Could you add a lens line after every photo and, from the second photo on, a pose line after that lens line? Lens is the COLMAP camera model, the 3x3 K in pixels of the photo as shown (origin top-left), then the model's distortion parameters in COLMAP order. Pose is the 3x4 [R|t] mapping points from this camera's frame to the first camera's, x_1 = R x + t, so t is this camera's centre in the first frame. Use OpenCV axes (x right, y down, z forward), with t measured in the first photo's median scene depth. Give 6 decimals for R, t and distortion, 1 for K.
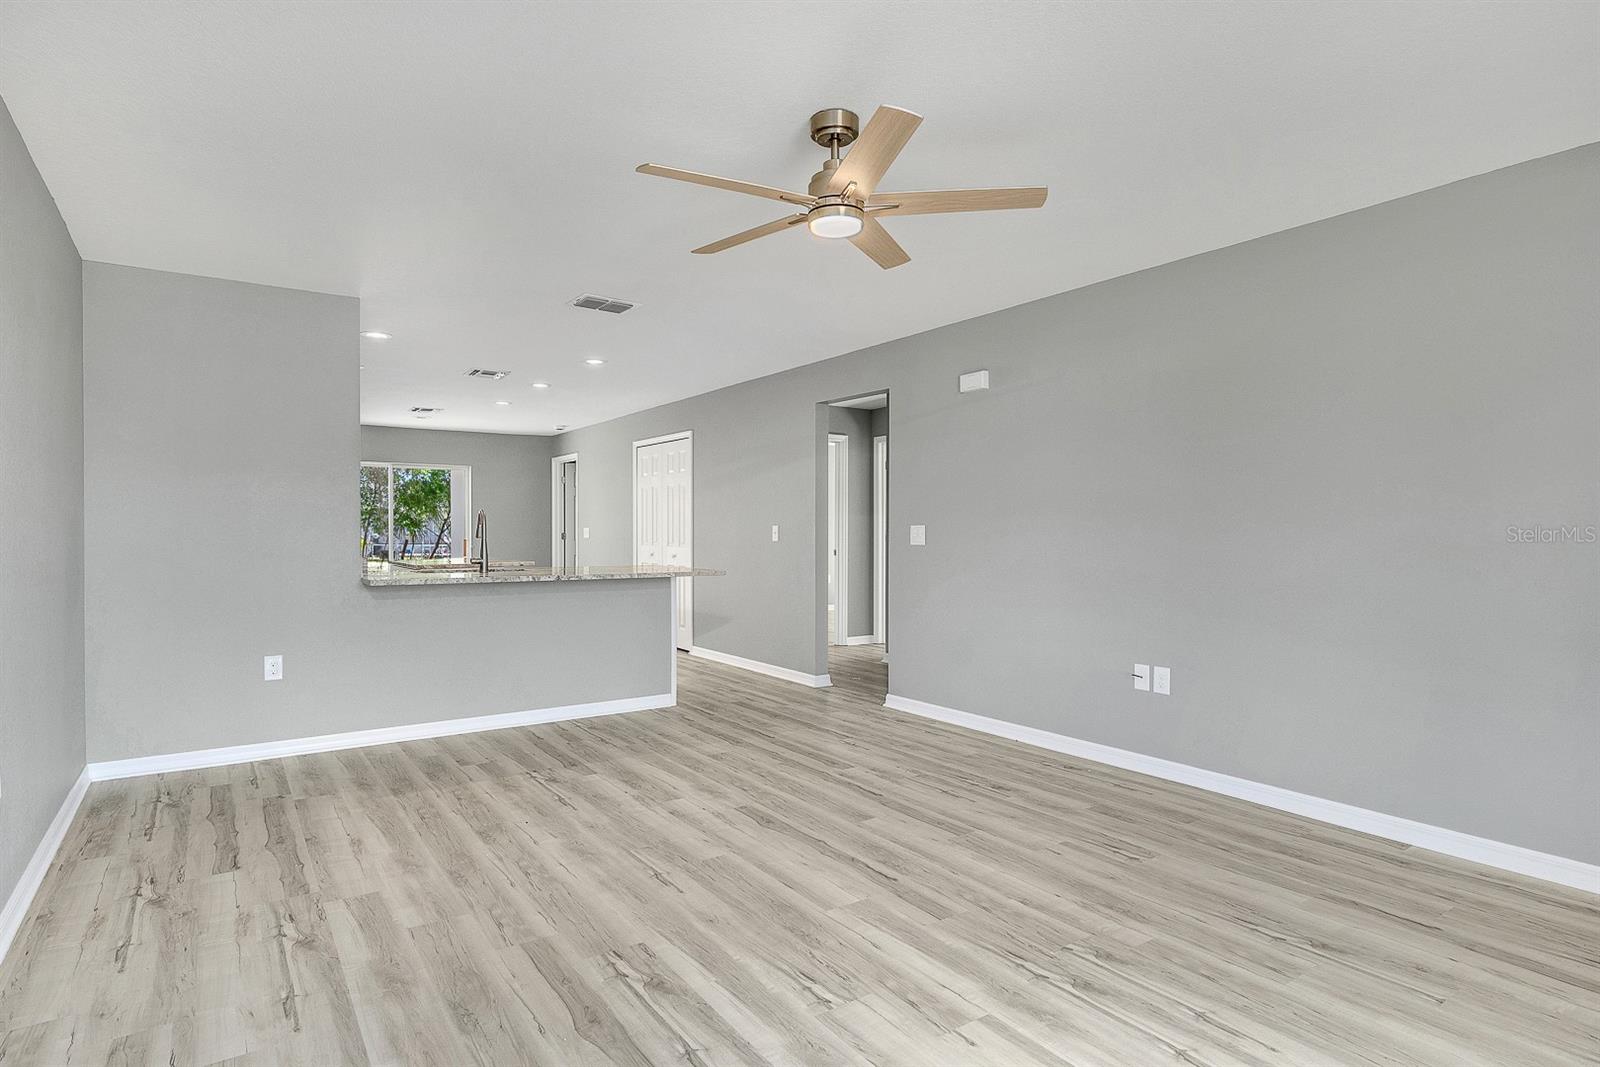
lens RADIAL K [[864.2, 0, 823.6], [0, 864.2, 539.7], [0, 0, 1]] dist [0.000652, -0.000349]
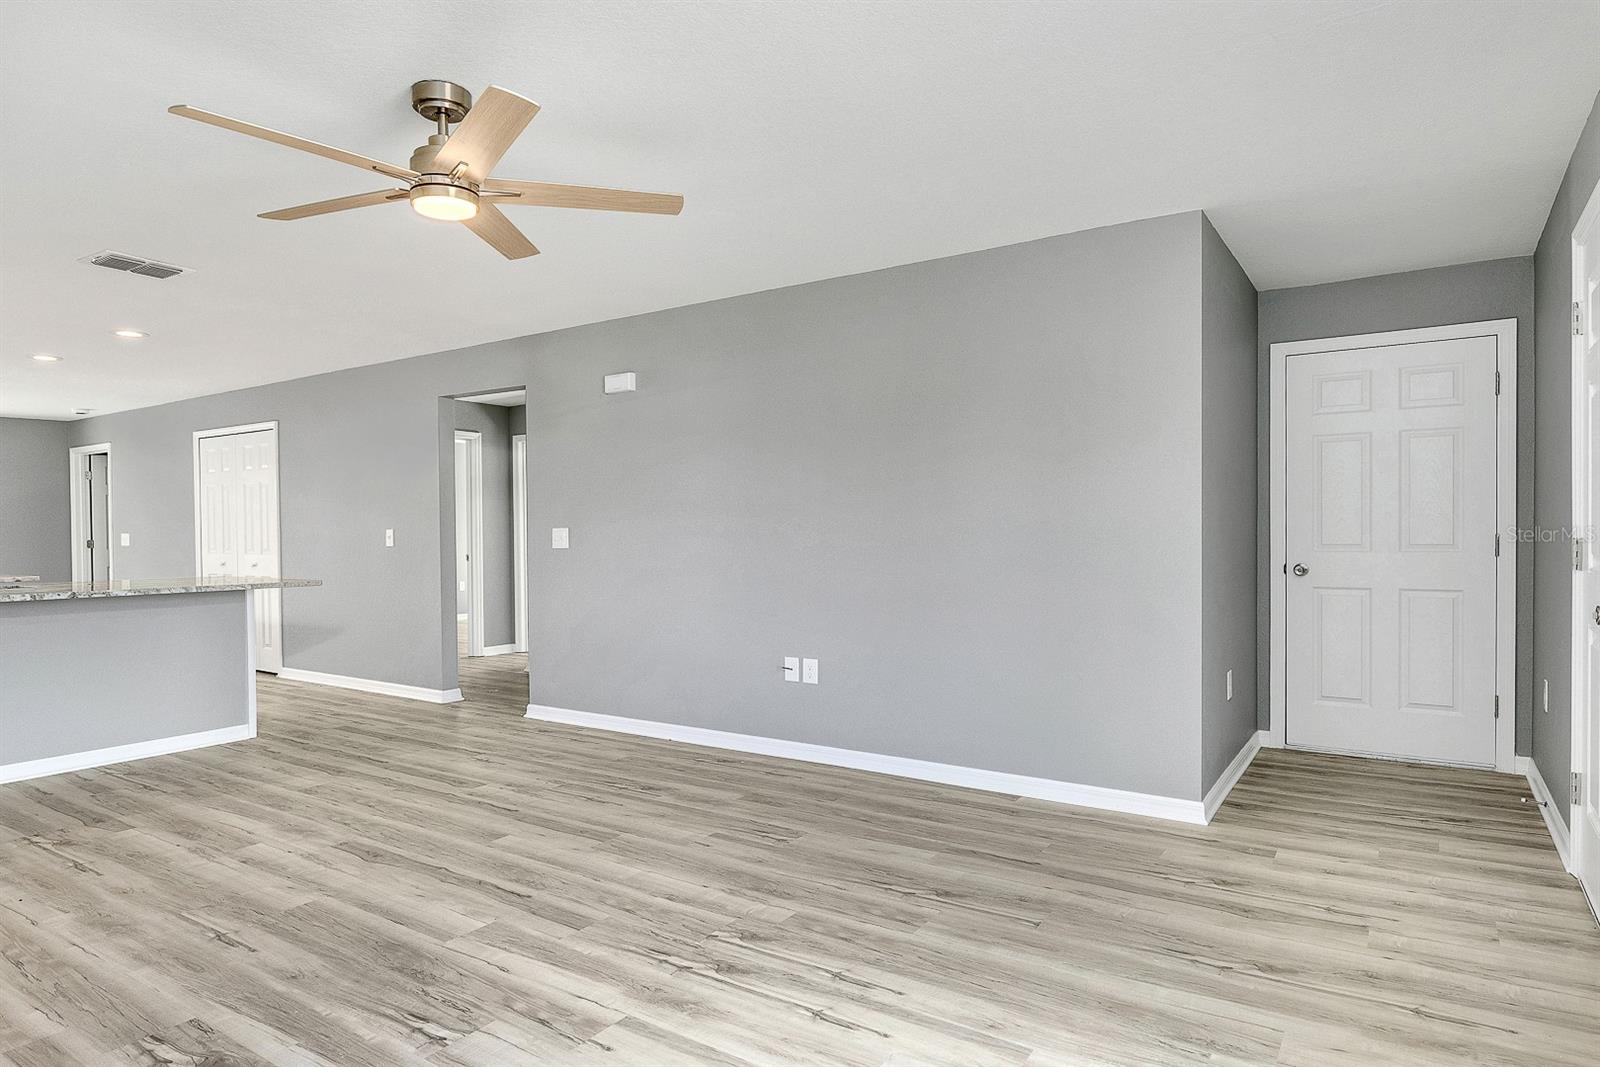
lens RADIAL K [[864.2, 0, 833.9], [0, 864.2, 543.9], [0, 0, 1]] dist [0.000652, -0.000349]
pose [[0.931970, -0.014621, 0.362242, 0.052721], [0.014070, 0.999892, 0.004160, 0.001943], [-0.362264, 0.001220, 0.932075, -0.017373]]
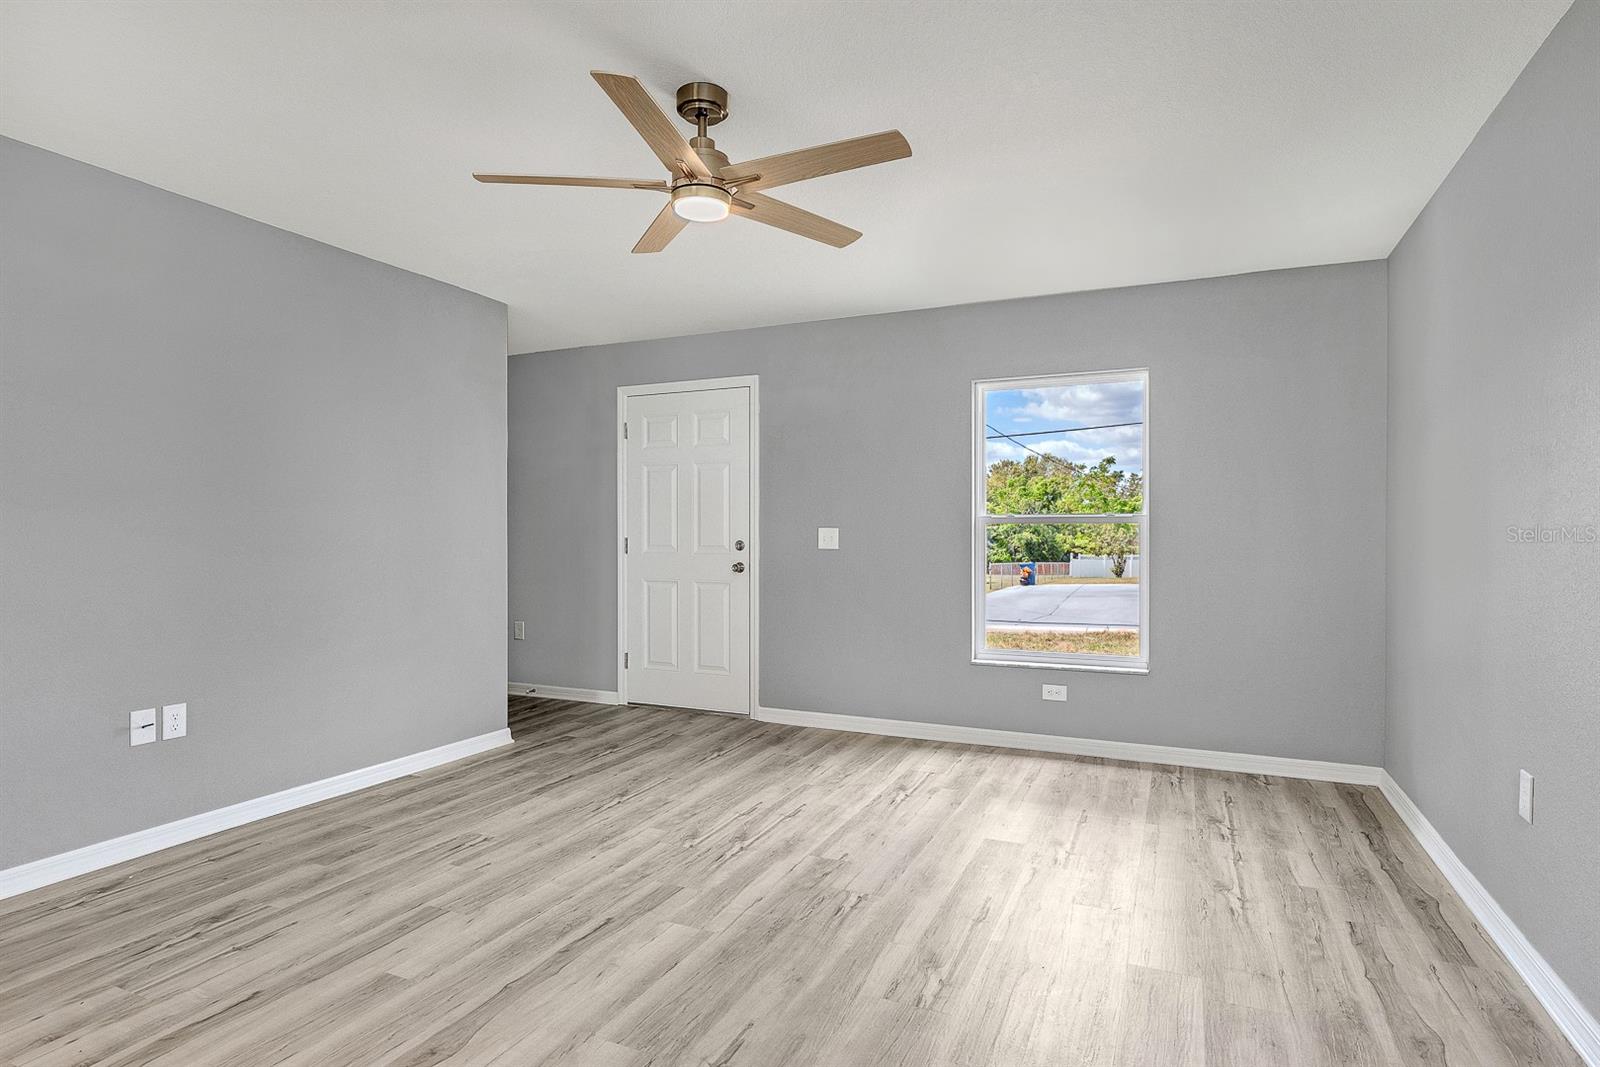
lens RADIAL K [[896.8, 0, 797.0], [0, 896.8, 521.1], [0, 0, 1]] dist [-0.007162, -0.000635]
pose [[-0.479745, -0.000437, 0.877408, -0.781225], [0.002204, 0.999996, 0.001703, -0.024098], [-0.877405, 0.002751, -0.479742, 1.191981]]
